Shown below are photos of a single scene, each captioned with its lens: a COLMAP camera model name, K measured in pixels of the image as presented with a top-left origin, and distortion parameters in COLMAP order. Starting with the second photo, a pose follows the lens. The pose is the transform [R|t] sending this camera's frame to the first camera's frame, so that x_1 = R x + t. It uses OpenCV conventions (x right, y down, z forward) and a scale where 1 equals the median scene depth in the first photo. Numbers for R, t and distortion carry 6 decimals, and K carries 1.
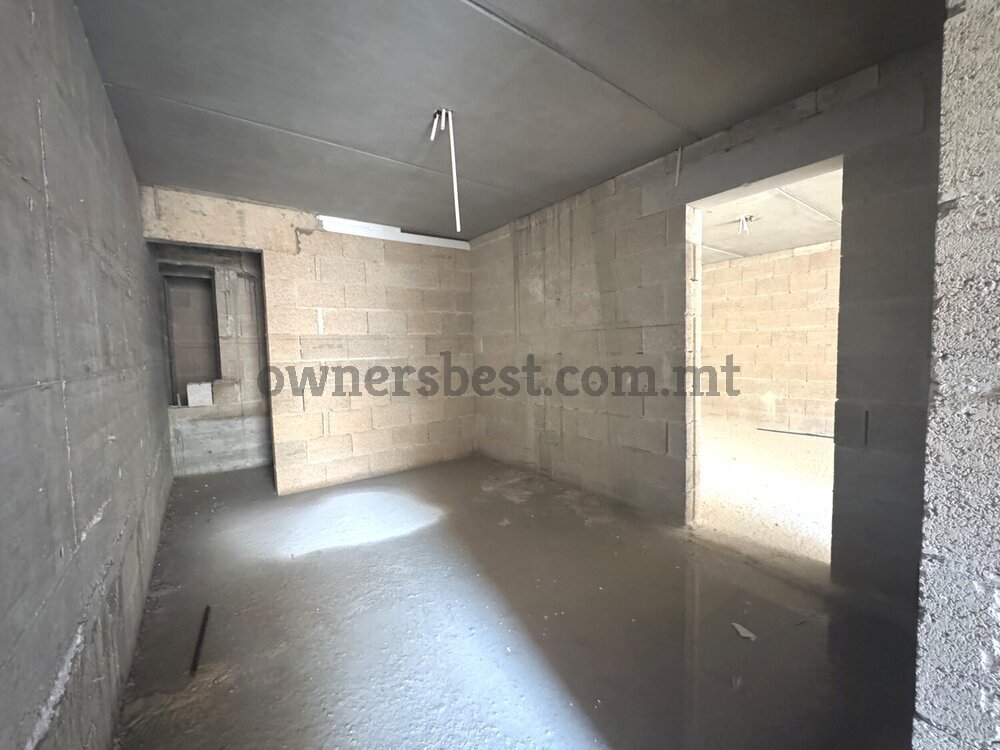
lens RADIAL K [[403.7, 0, 501.2], [0, 403.7, 379.3], [0, 0, 1]] dist [-0.001566, -0.000129]
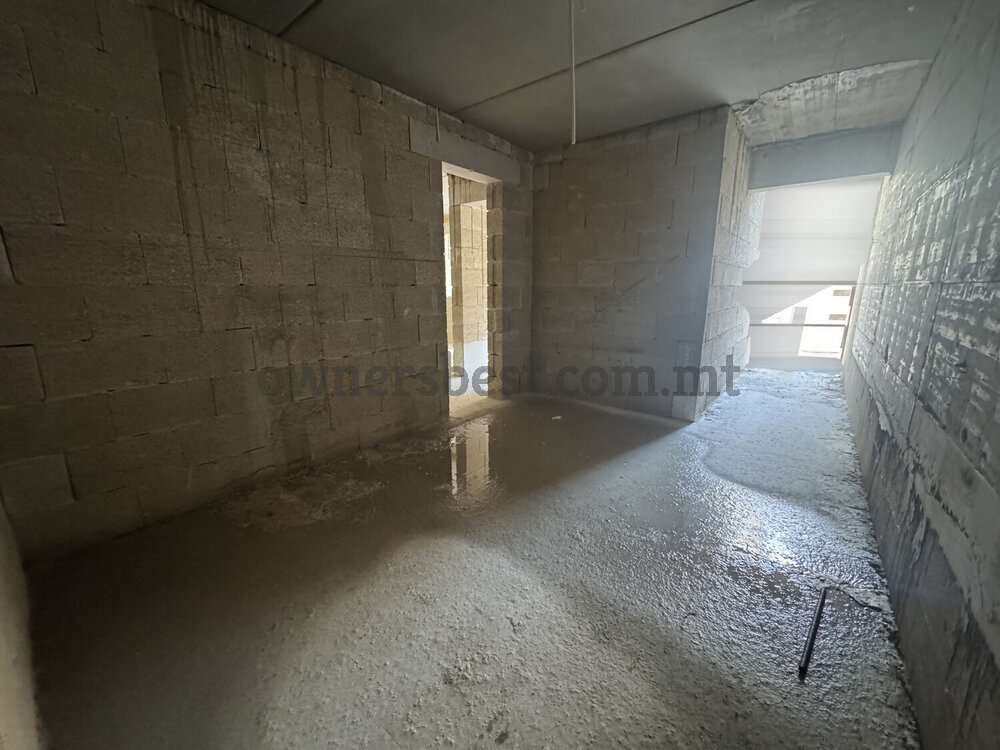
lens RADIAL K [[403.7, 0, 502.9], [0, 403.7, 371.2], [0, 0, 1]] dist [-0.001566, -0.000129]
pose [[-0.269127, -0.189449, 0.944288, -0.706922], [0.064867, 0.974671, 0.214032, -0.051113], [-0.960918, 0.118855, -0.250021, 0.977844]]
